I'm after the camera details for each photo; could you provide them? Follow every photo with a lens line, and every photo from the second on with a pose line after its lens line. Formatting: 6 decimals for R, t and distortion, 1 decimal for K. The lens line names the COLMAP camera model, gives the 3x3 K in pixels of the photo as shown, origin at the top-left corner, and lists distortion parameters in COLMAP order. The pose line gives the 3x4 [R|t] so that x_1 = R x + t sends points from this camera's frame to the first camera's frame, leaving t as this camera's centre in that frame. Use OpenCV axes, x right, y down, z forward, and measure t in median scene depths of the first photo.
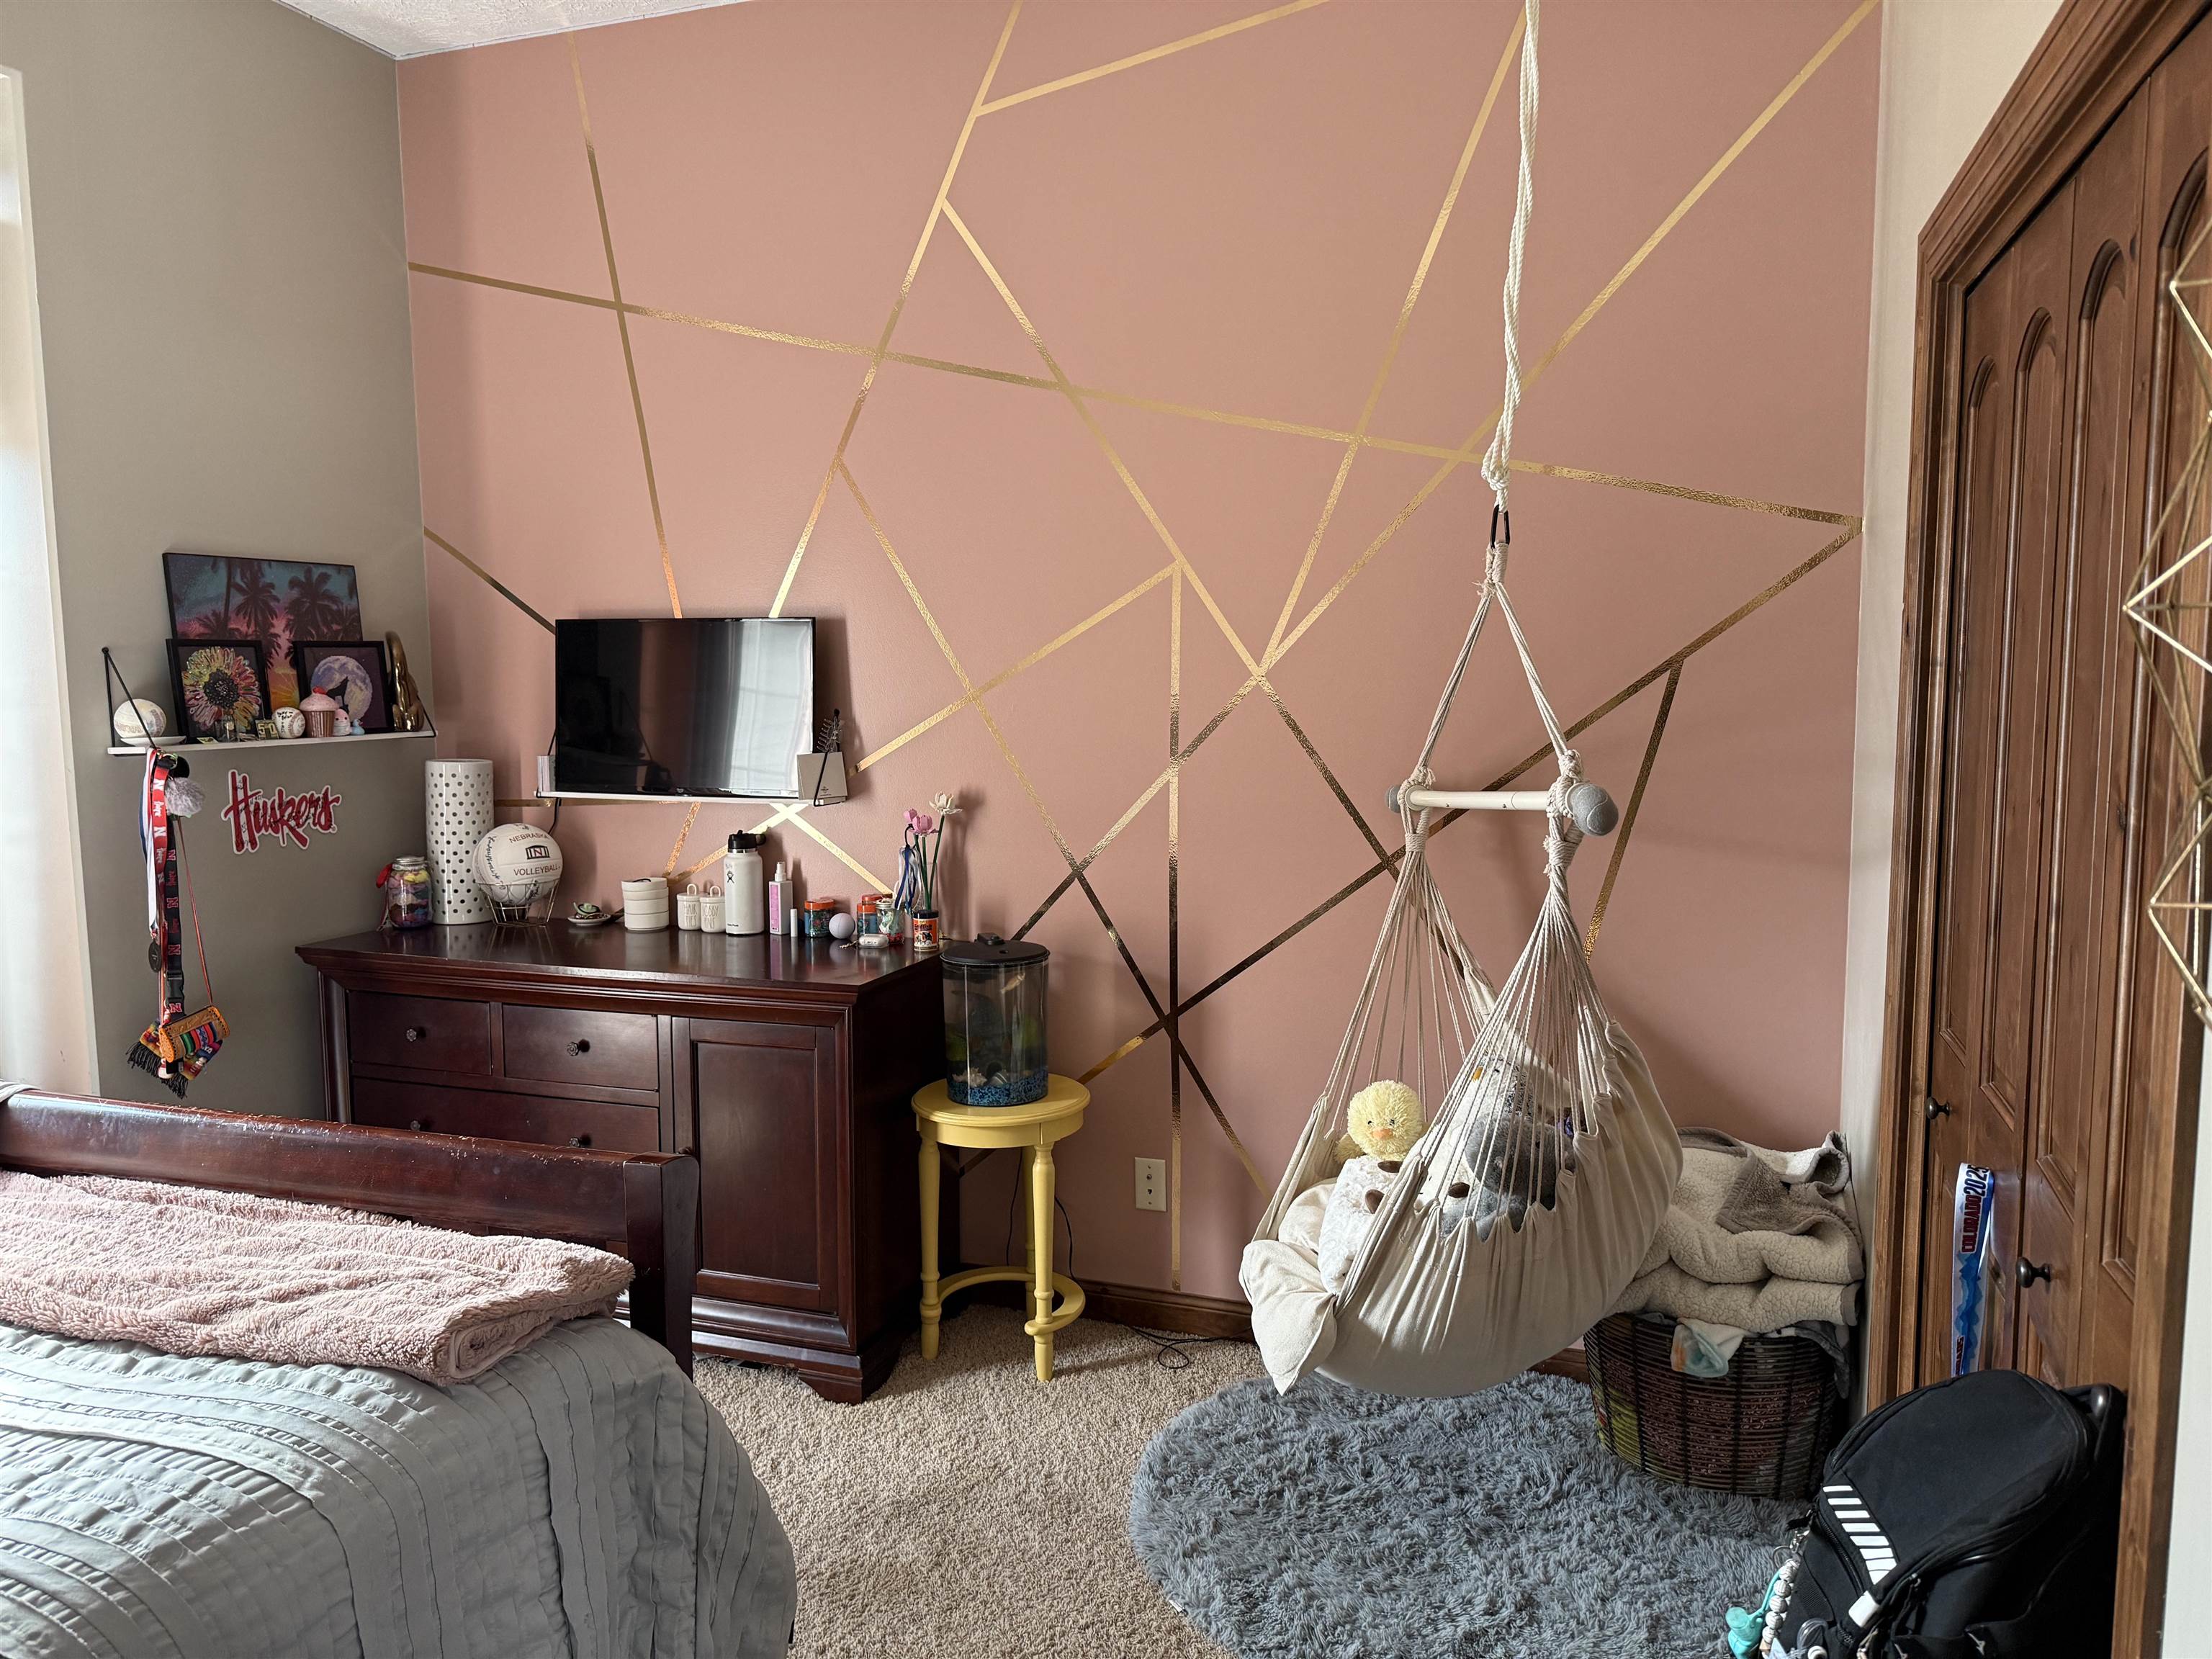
lens RADIAL K [[1565.0, 0, 1108.8], [0, 1565.0, 825.2], [0, 0, 1]] dist [0.067908, -0.089510]
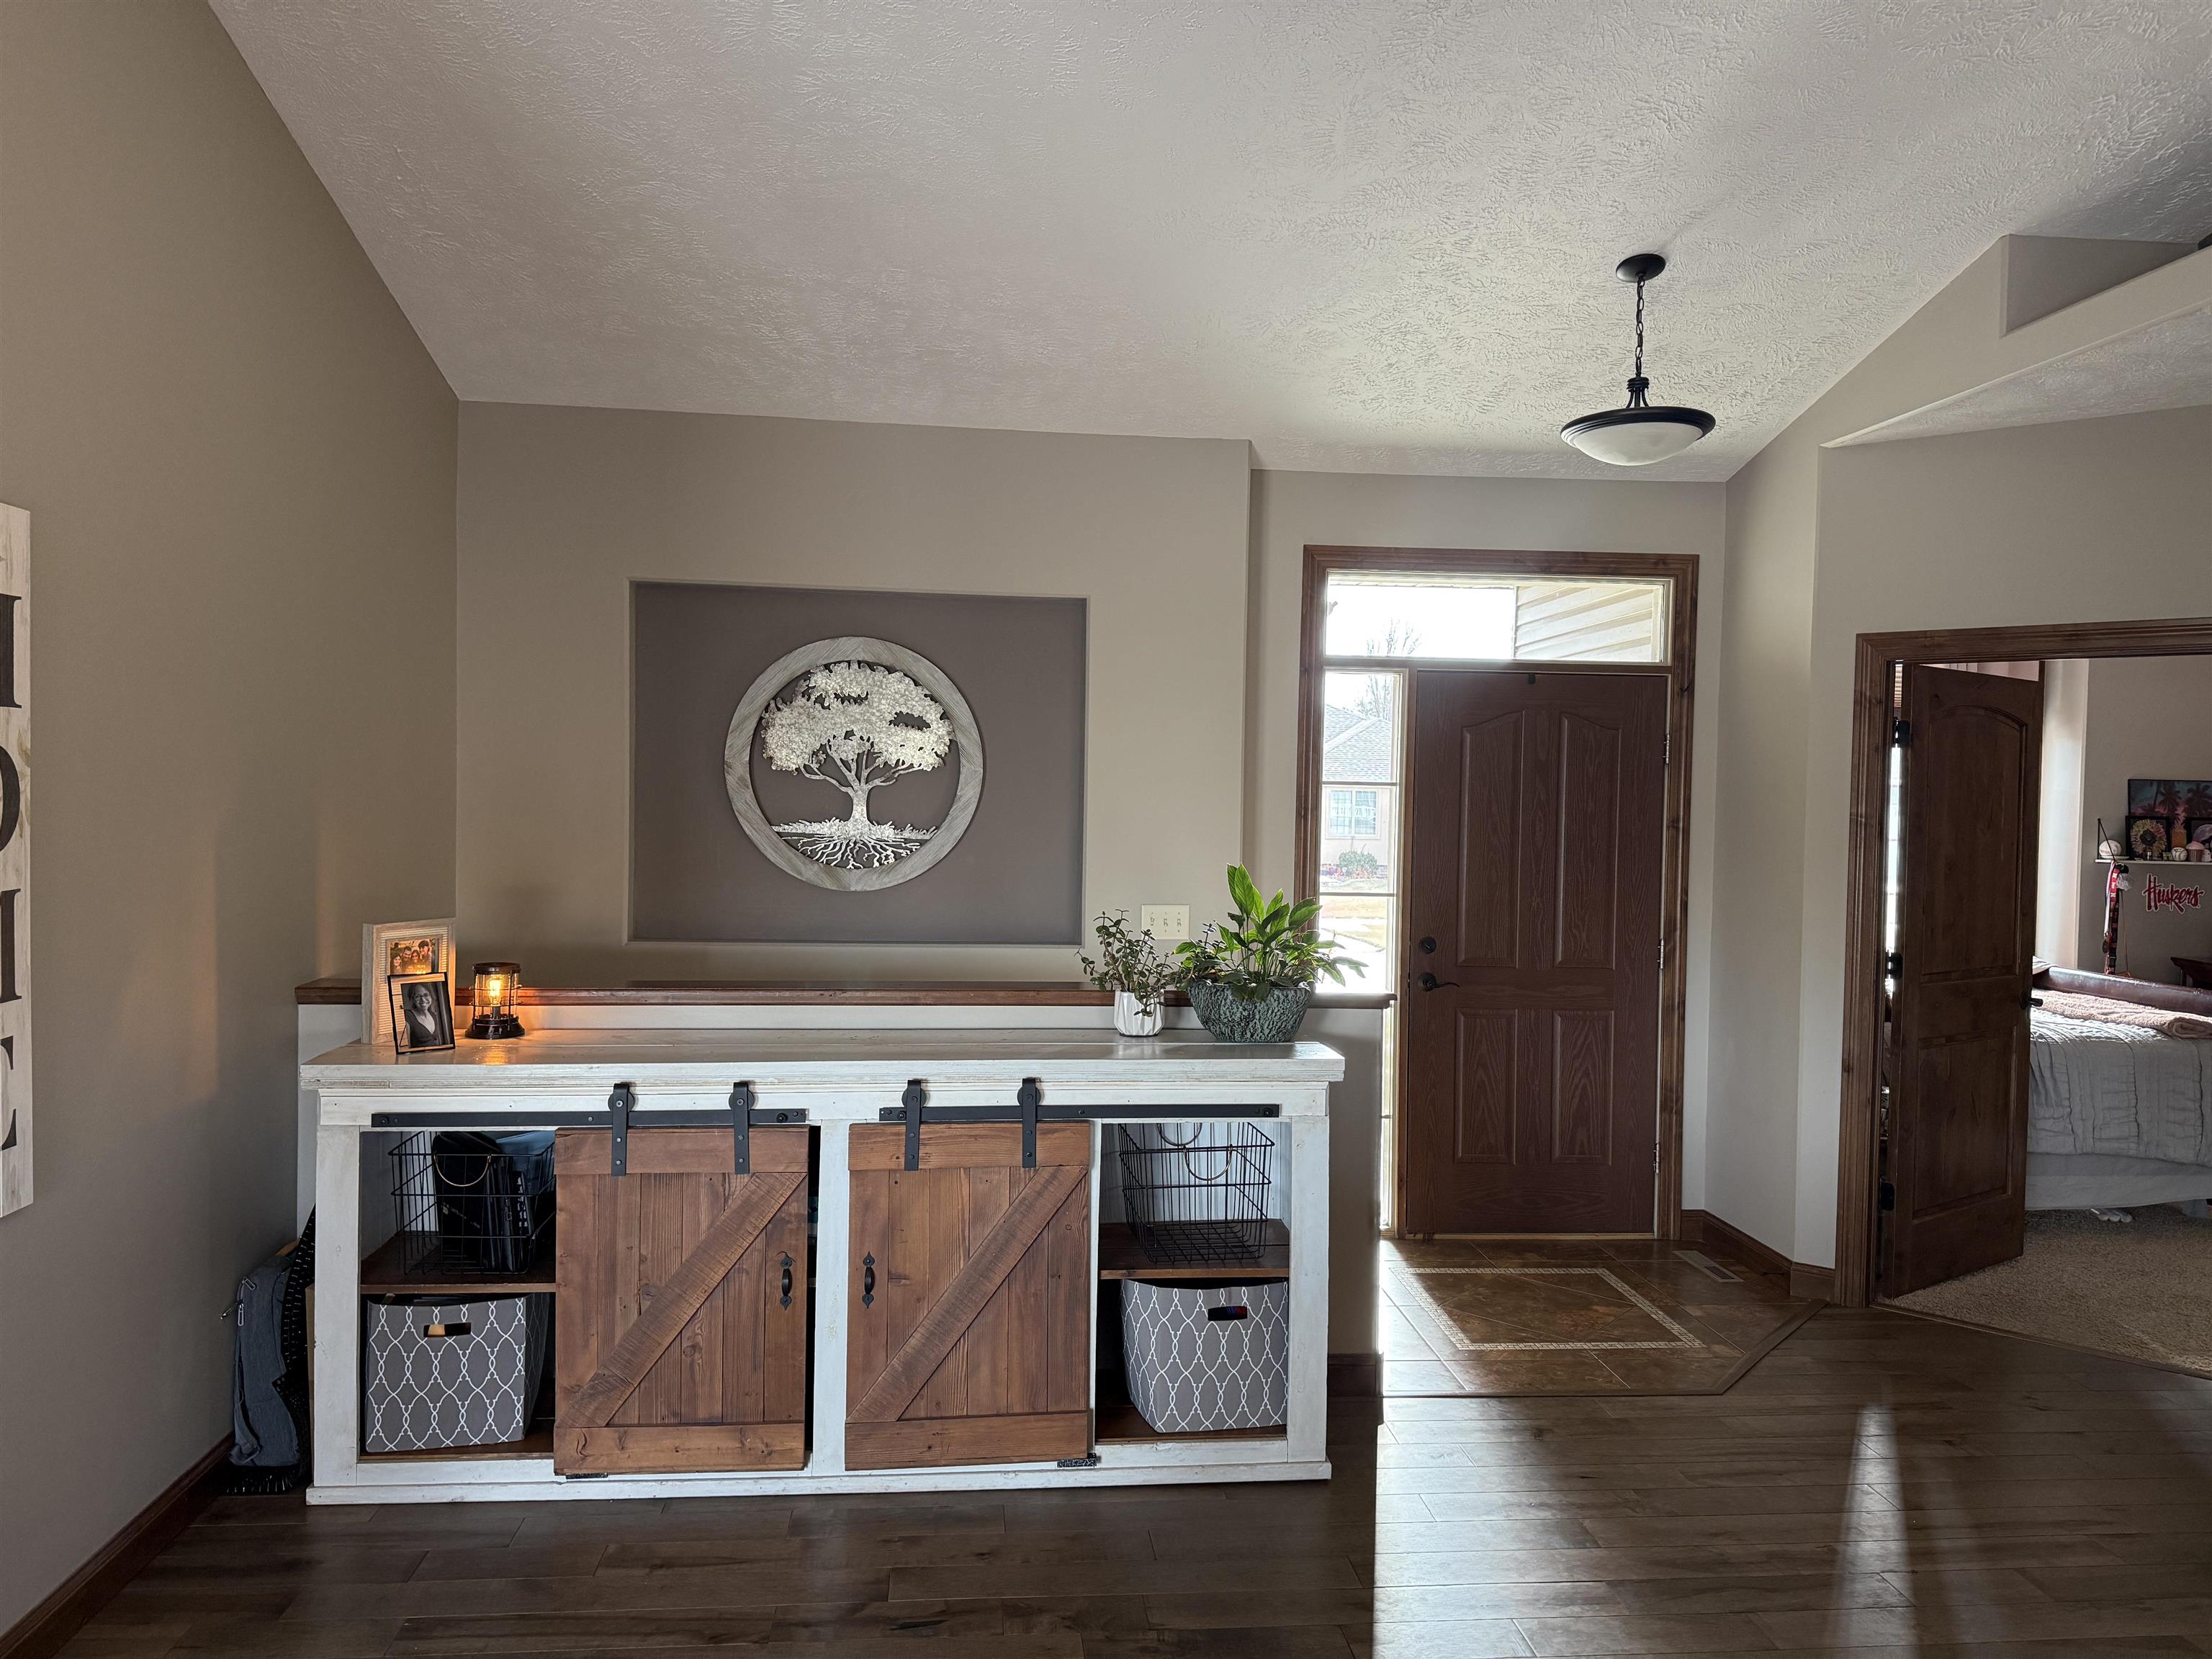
lens RADIAL K [[1565.0, 0, 1105.5], [0, 1565.0, 832.7], [0, 0, 1]] dist [0.067908, -0.089510]
pose [[0.419510, 0.038448, -0.906936, 0.902487], [-0.116973, 0.993062, -0.012007, 0.112897], [0.900183, 0.111125, 0.421097, -1.348068]]
